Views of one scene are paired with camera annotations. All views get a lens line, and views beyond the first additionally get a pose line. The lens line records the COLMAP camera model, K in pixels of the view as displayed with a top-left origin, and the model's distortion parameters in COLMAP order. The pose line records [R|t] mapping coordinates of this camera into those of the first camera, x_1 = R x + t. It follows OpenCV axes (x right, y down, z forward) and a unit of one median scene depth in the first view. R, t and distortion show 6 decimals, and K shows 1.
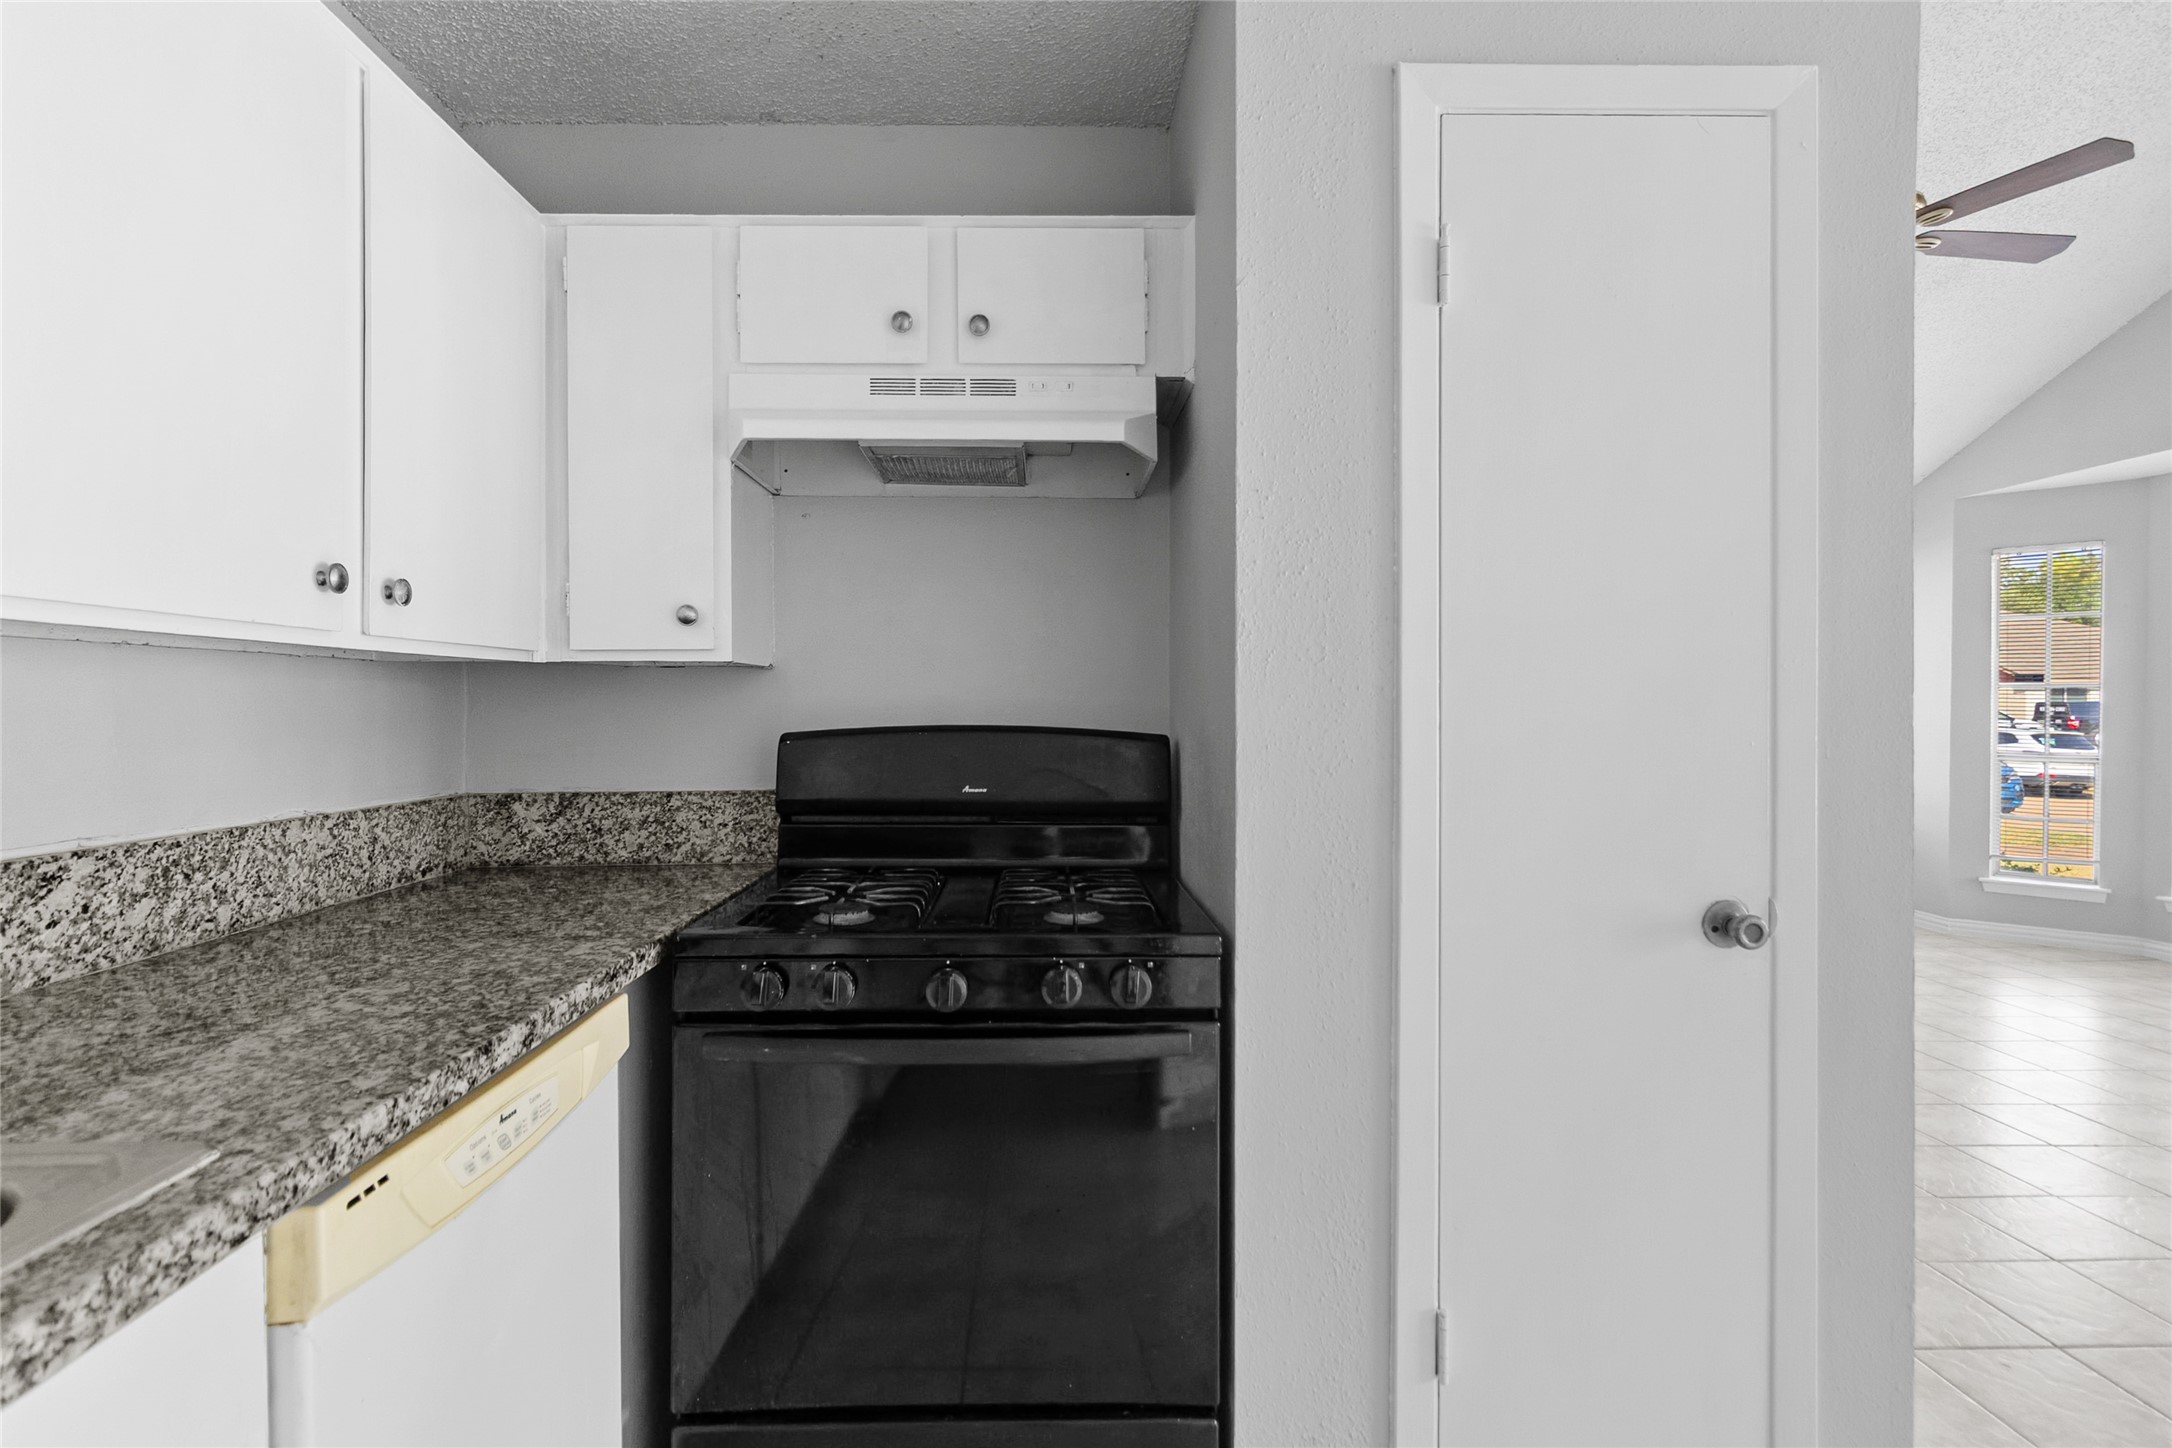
lens RADIAL K [[1023.1, 0, 1085.8], [0, 1023.1, 718.0], [0, 0, 1]] dist [0.004730, 0.000085]
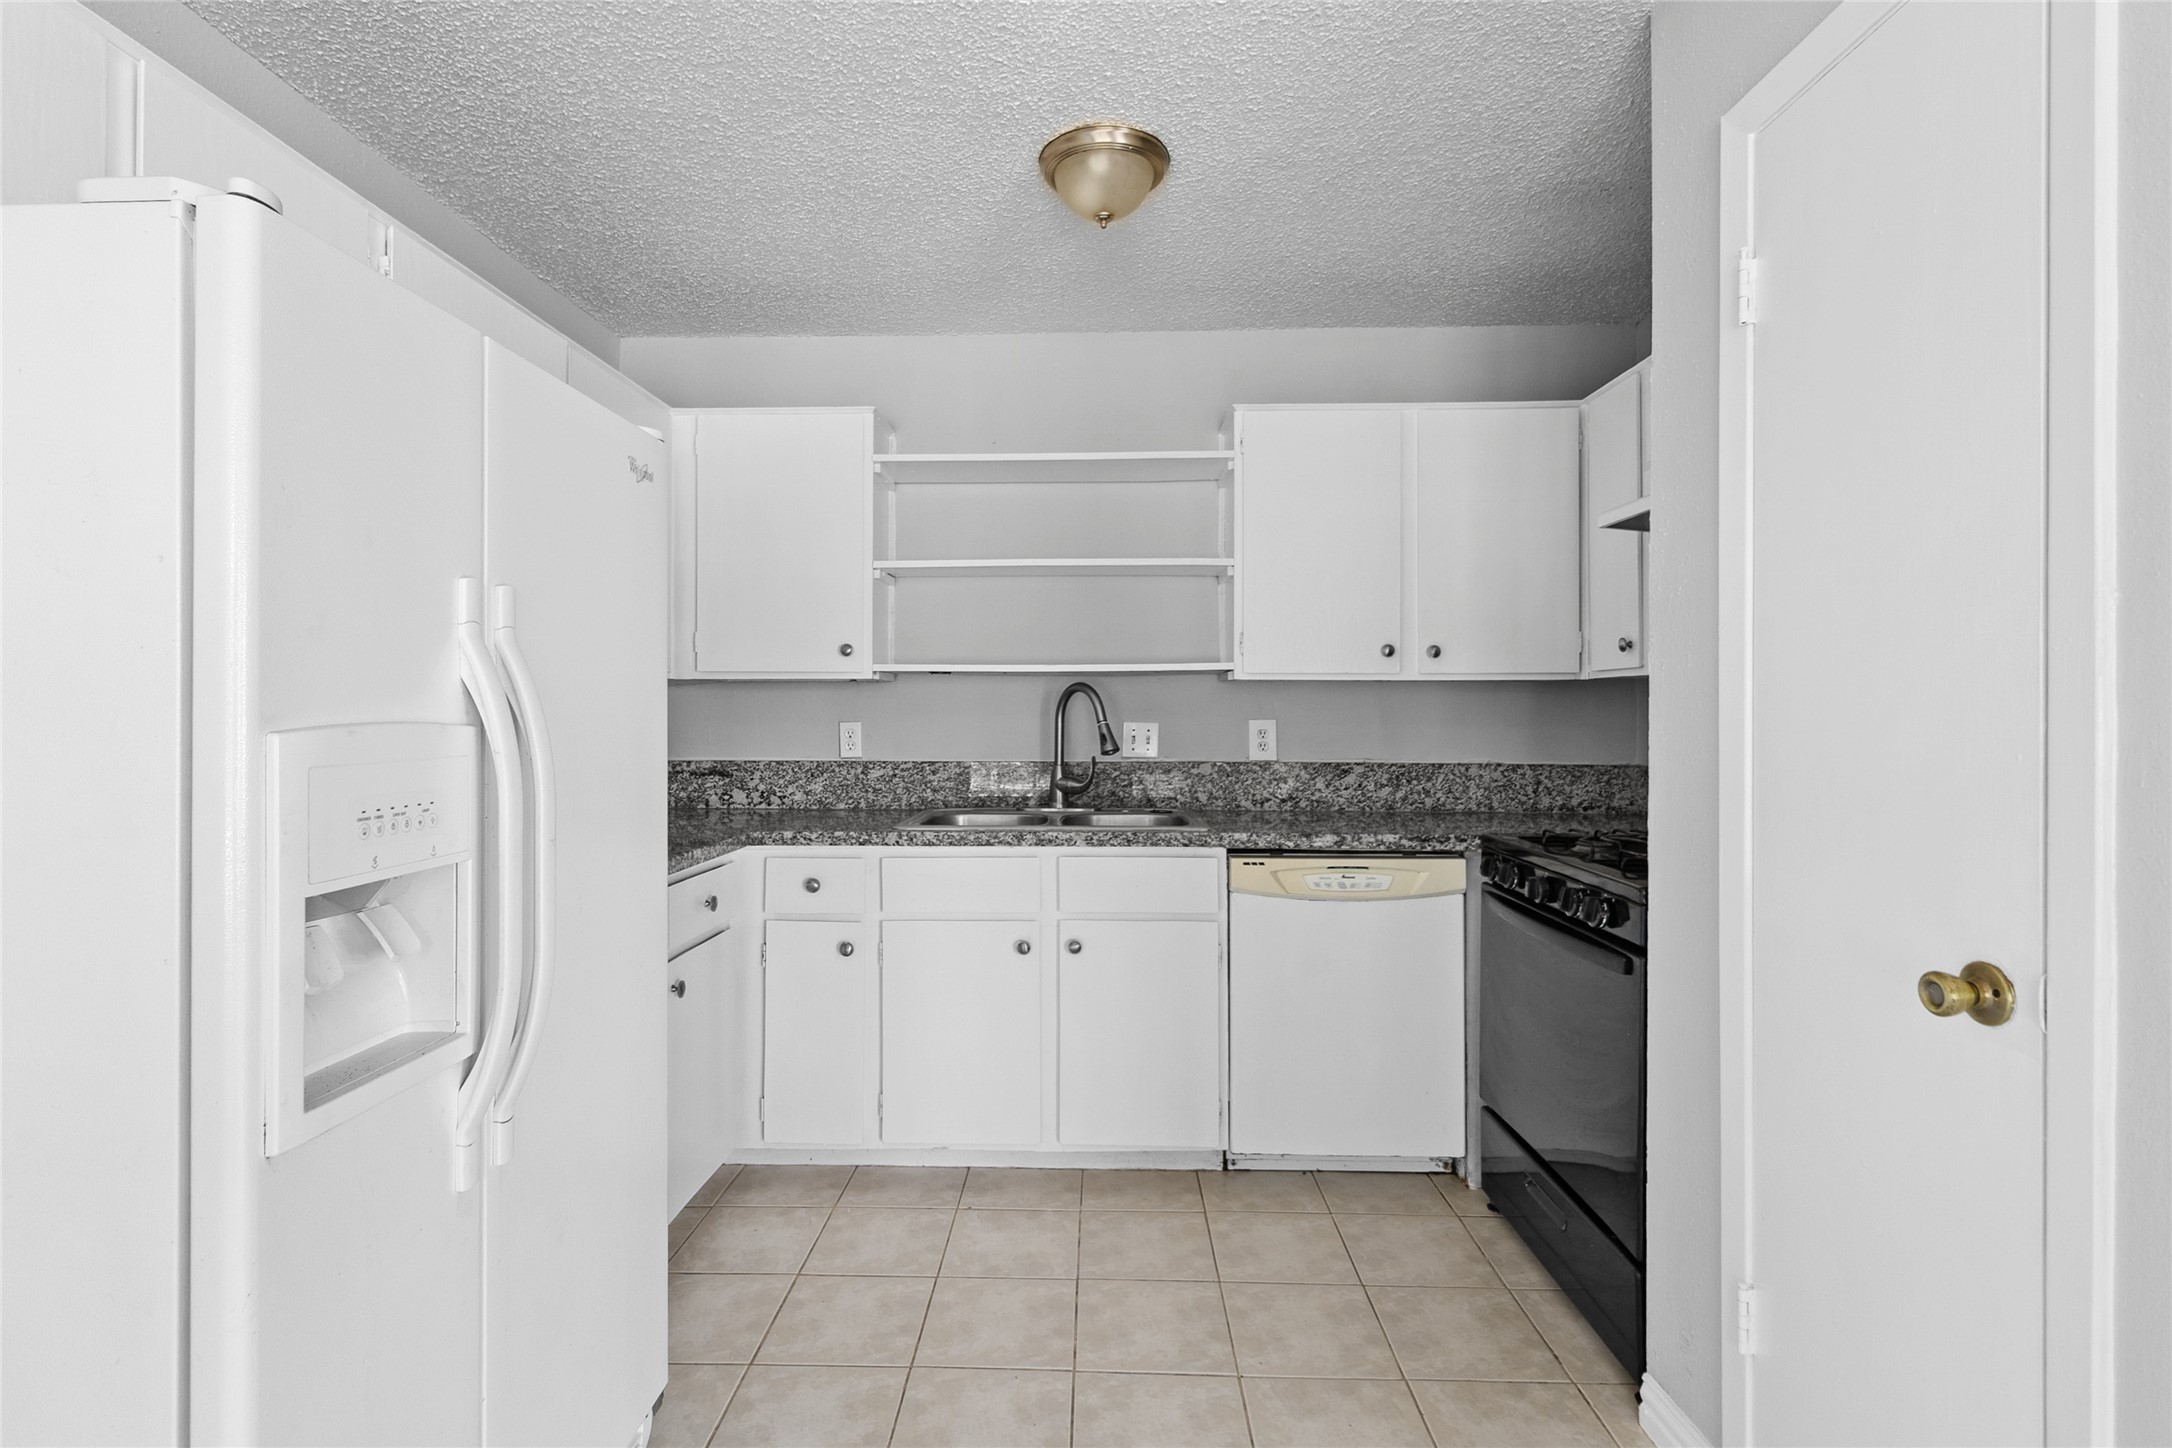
lens RADIAL K [[1023.1, 0, 1040.9], [0, 1023.1, 708.0], [0, 0, 1]] dist [0.004730, 0.000085]
pose [[-0.073797, -0.002314, -0.997271, 1.351464], [-0.013192, 0.999912, -0.001344, 0.004402], [0.997186, 0.013057, -0.073821, 0.322172]]
